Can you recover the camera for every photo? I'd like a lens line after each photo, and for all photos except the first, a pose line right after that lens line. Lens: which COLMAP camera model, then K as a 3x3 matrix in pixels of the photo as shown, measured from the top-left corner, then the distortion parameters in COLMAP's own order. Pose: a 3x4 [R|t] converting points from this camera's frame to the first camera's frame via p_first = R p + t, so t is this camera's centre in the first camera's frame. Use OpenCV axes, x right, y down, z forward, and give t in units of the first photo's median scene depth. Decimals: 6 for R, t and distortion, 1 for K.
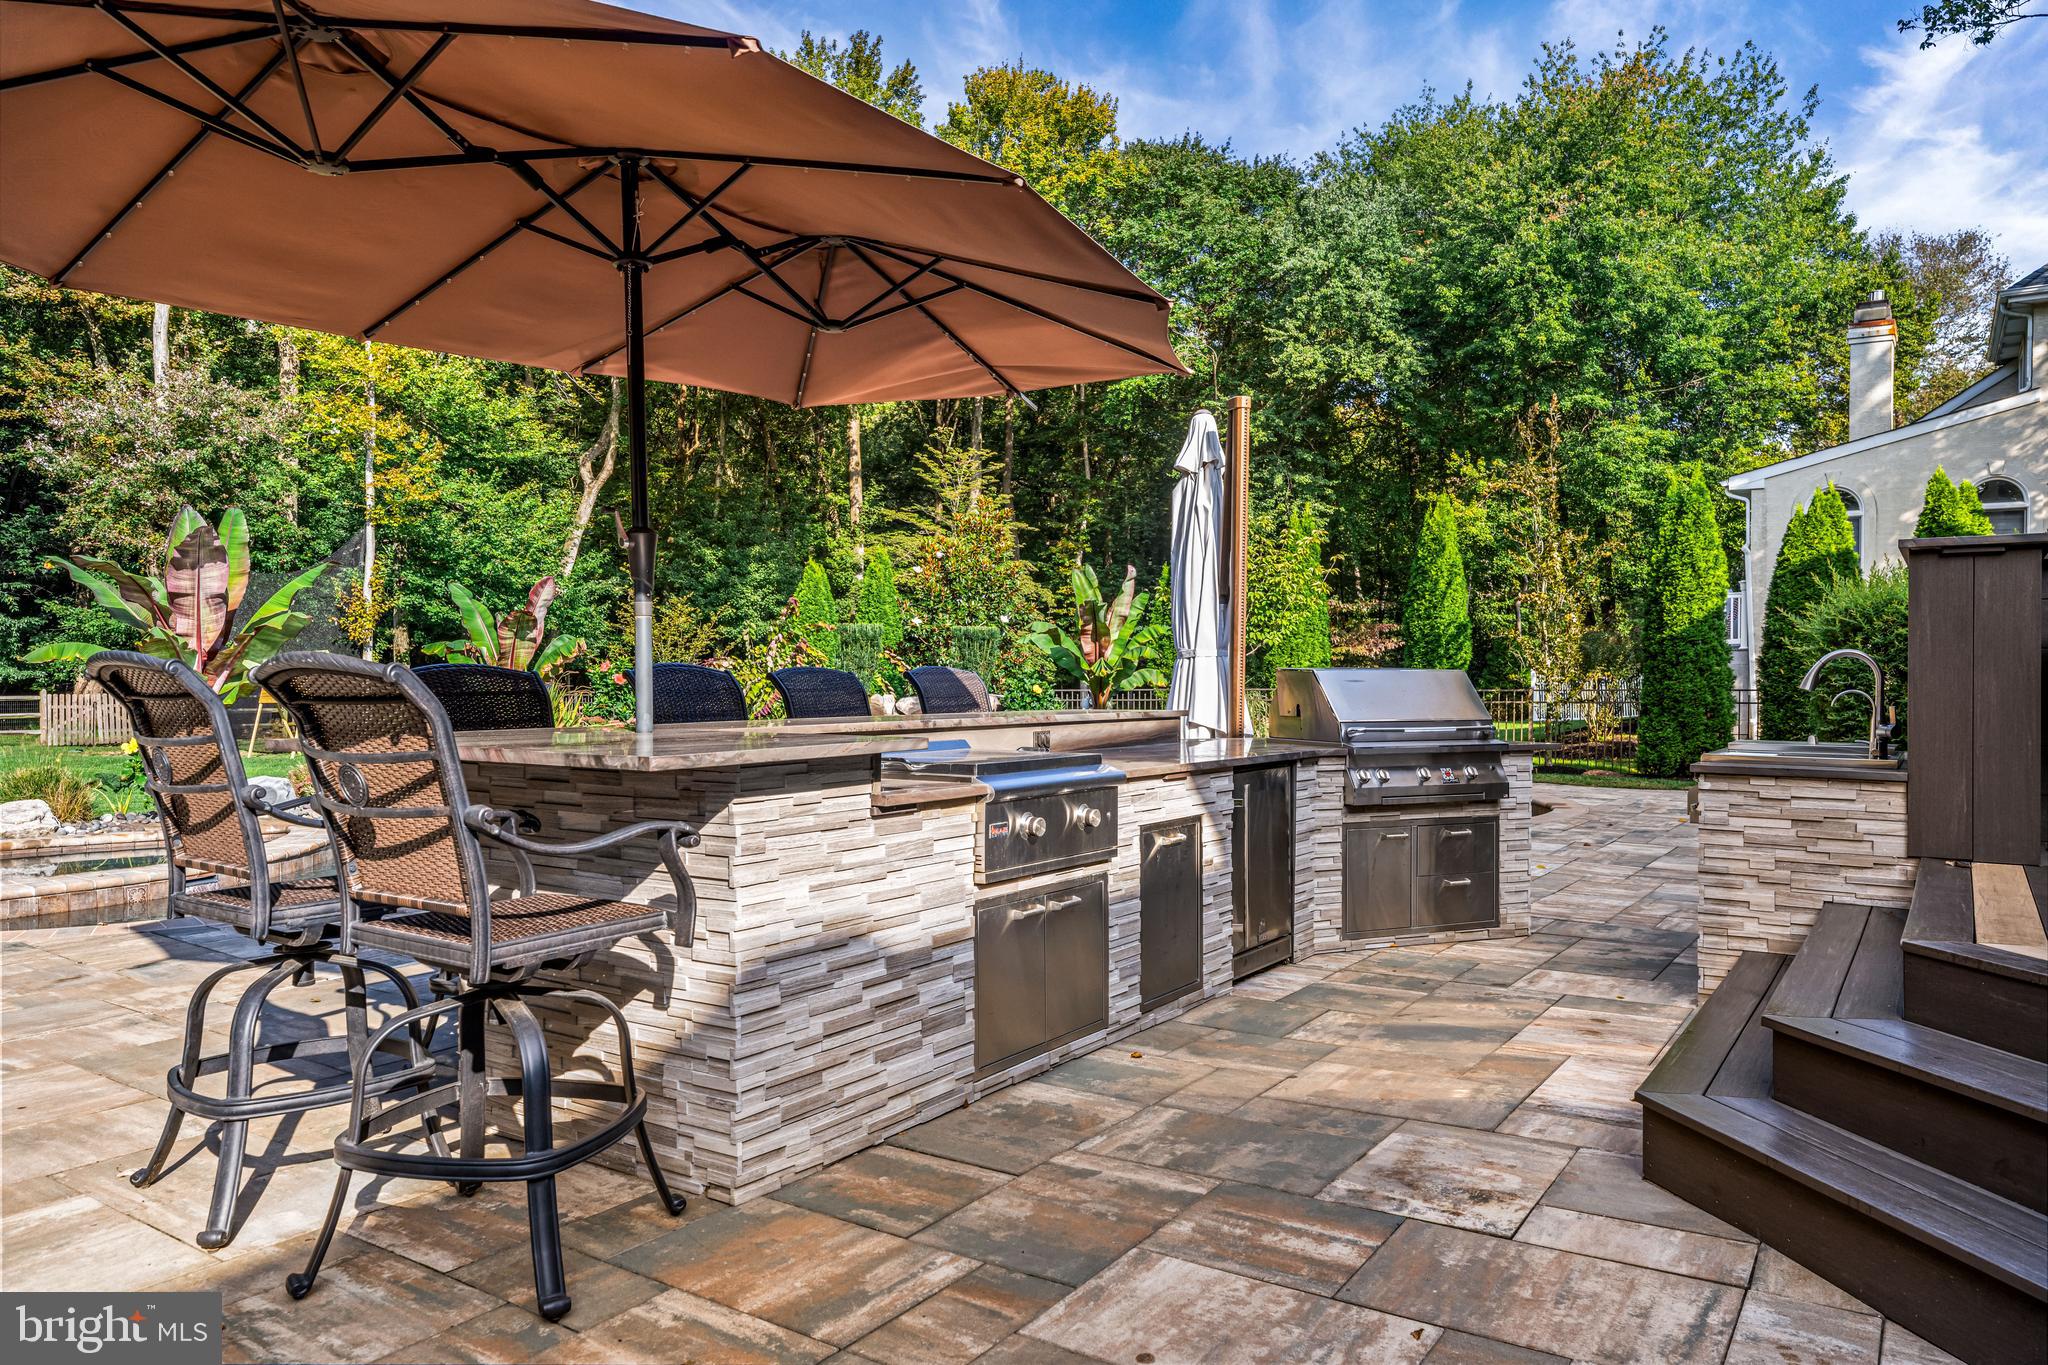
lens RADIAL K [[1343.5, 0, 1027.3], [0, 1343.5, 706.0], [0, 0, 1]] dist [0.003475, 0.000002]
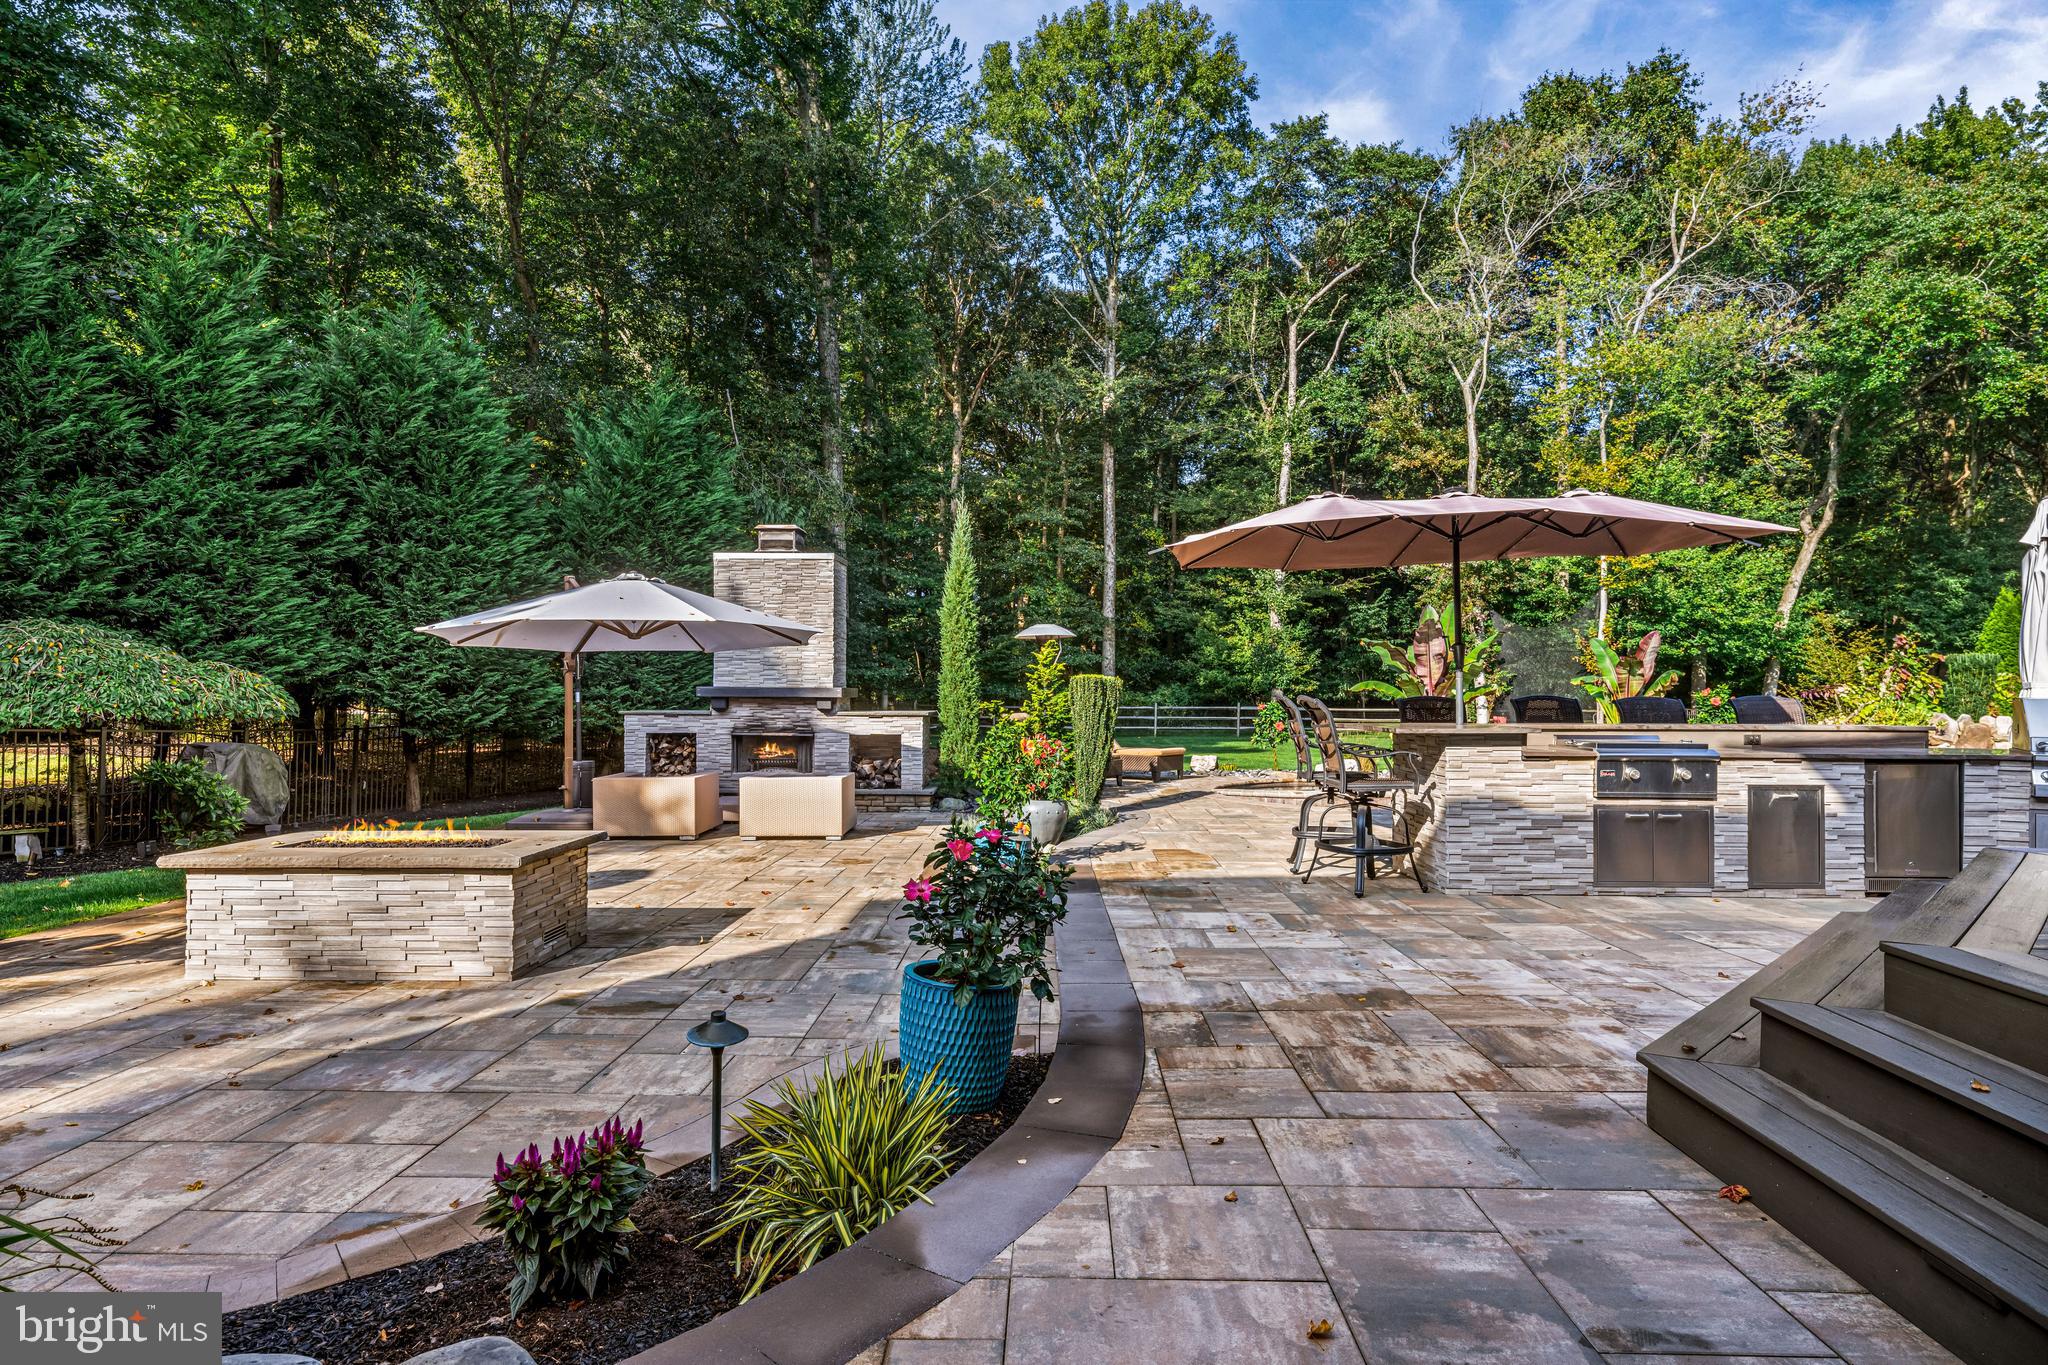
lens RADIAL K [[1082.8, 0, 1035.9], [0, 1082.8, 683.5], [0, 0, 1]] dist [0.001229, 0.000704]
pose [[0.547514, -0.008353, -0.836755, 0.122707], [-0.021125, 0.999494, -0.023799, 0.001129], [0.836530, 0.030707, 0.547061, -0.095983]]
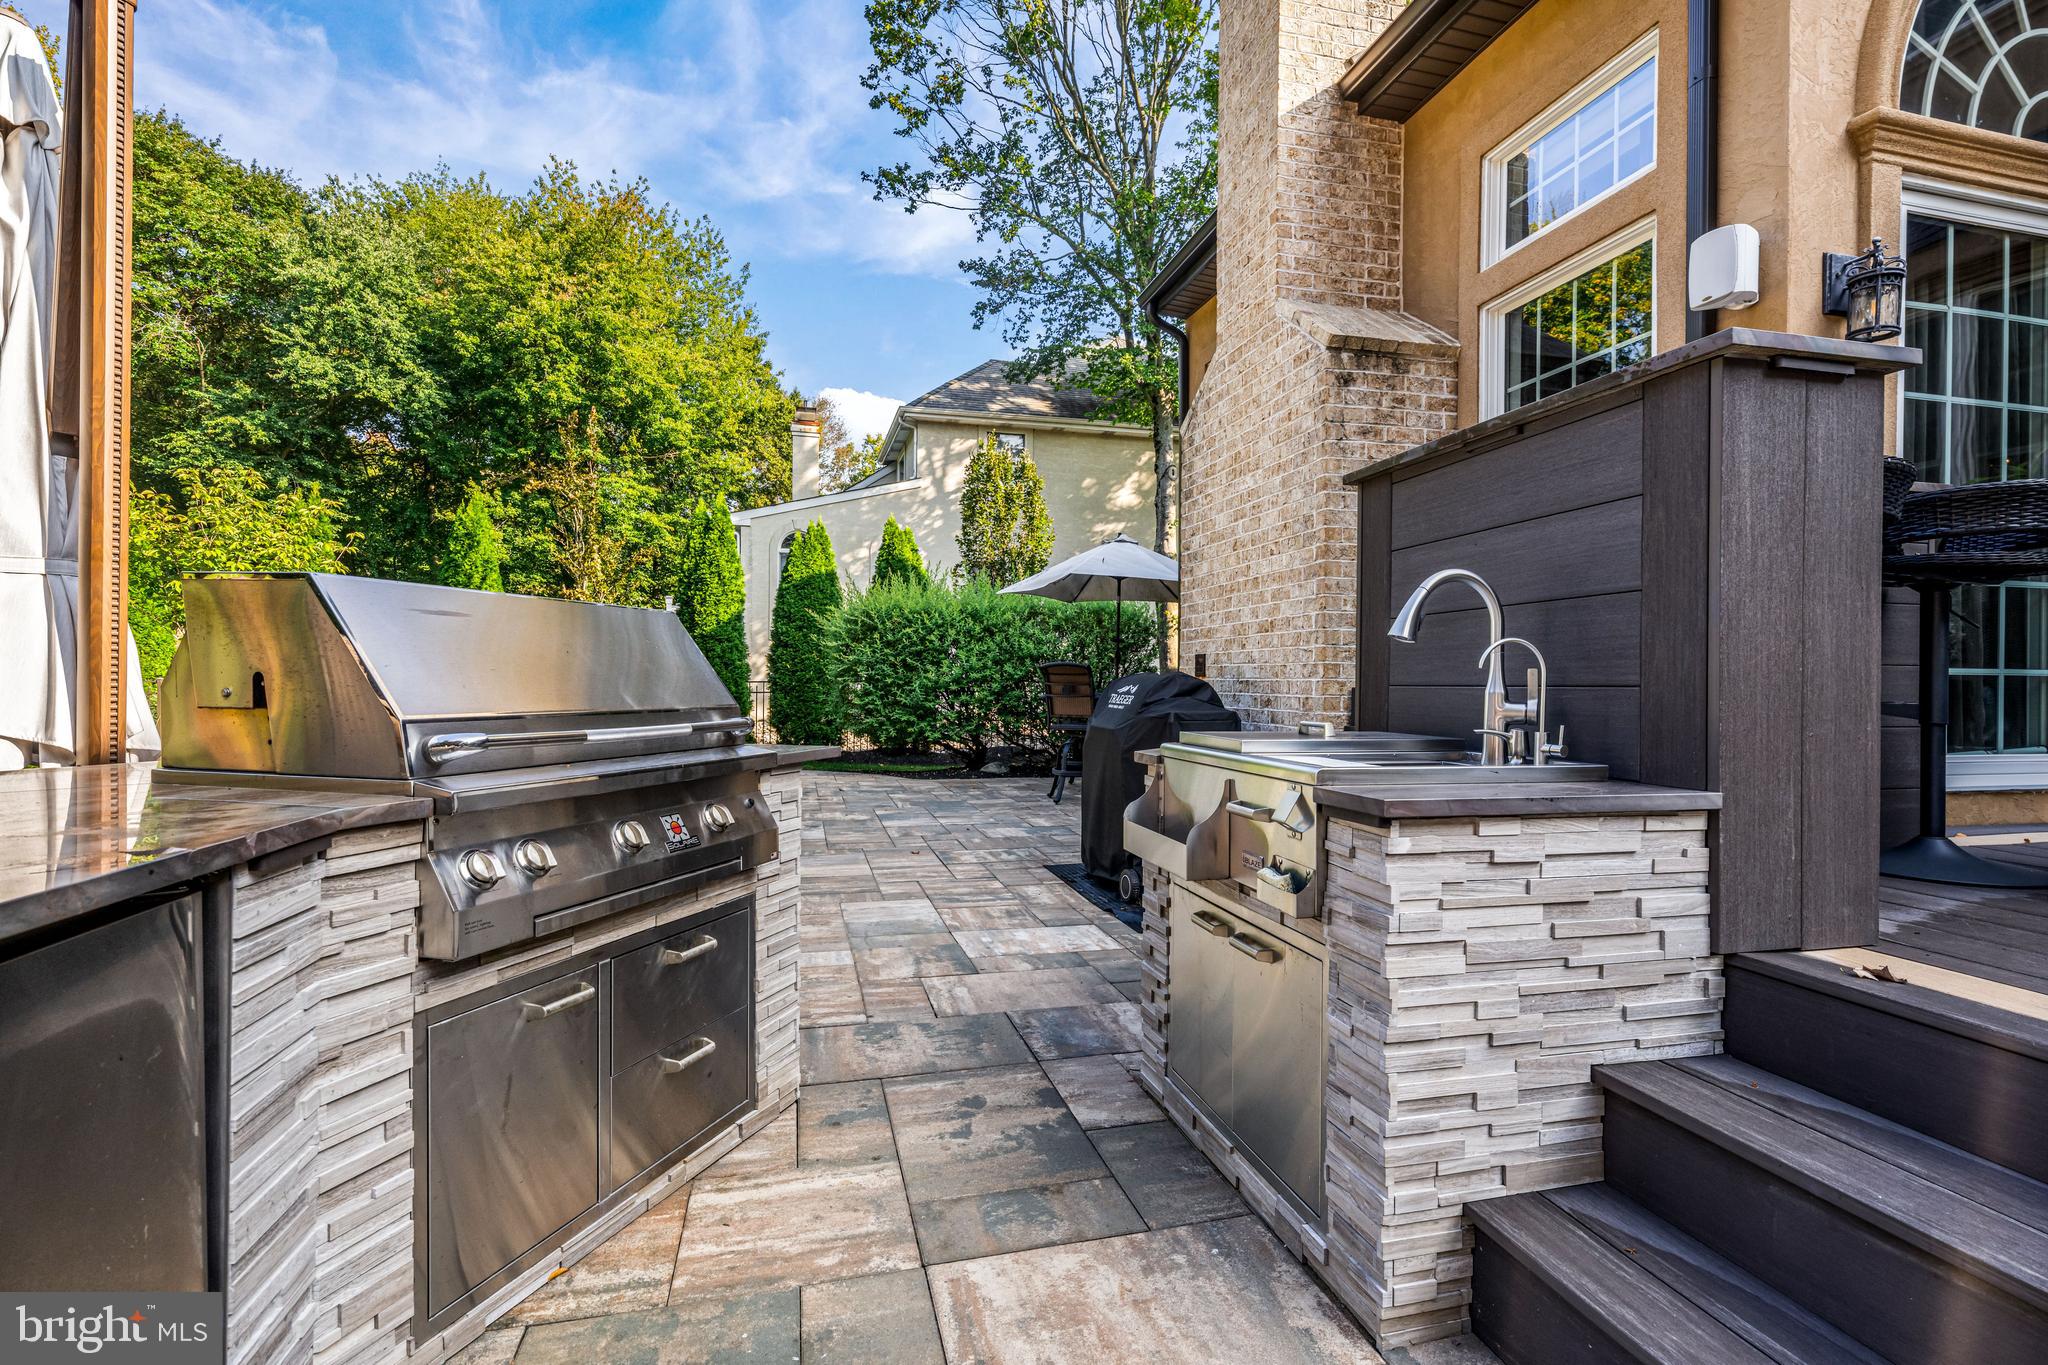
lens RADIAL K [[962.3, 0, 1030.0], [0, 962.3, 687.1], [0, 0, 1]] dist [0.001525, 0.000330]
pose [[0.667218, -0.002288, 0.744859, 0.031403], [0.012083, 0.999897, -0.007752, 0.001461], [-0.744764, 0.014173, 0.667177, 0.144061]]
